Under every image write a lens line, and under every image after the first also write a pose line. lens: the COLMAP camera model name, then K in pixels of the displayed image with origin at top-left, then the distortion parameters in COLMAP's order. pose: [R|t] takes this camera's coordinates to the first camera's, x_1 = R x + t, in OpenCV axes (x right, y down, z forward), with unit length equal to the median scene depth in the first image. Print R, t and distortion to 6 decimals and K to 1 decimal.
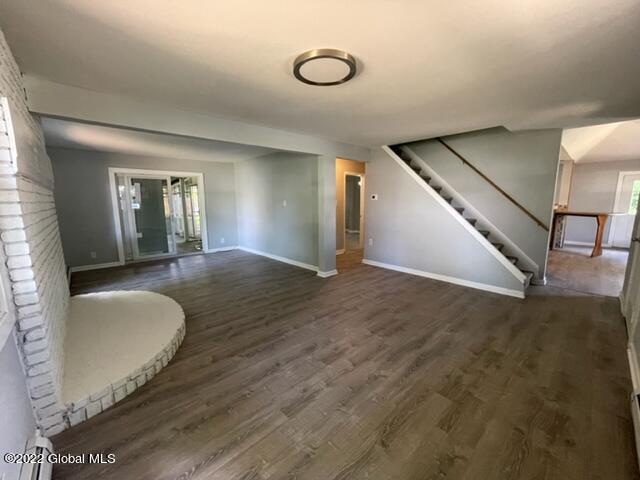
lens RADIAL K [[257.1, 0, 319.9], [0, 257.1, 238.4], [0, 0, 1]] dist [-0.004110, 0.000662]
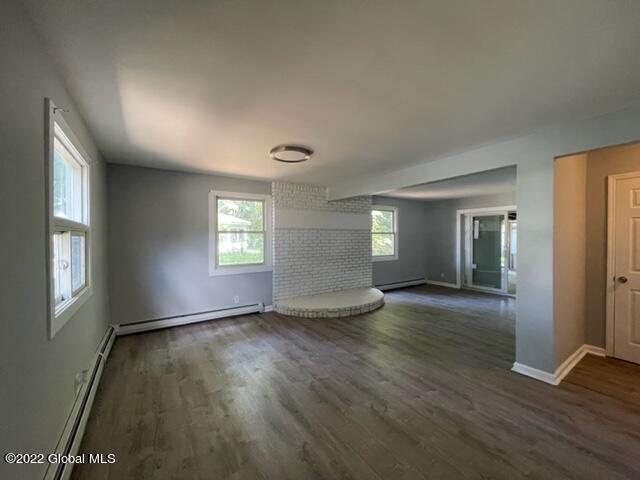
lens RADIAL K [[257.1, 0, 319.8], [0, 257.1, 240.8], [0, 0, 1]] dist [-0.004110, 0.000662]
pose [[-0.145227, 0.025948, -0.989058, 0.895764], [-0.143294, 0.988565, 0.046975, -0.138968], [0.978967, 0.148548, -0.139848, 0.850150]]
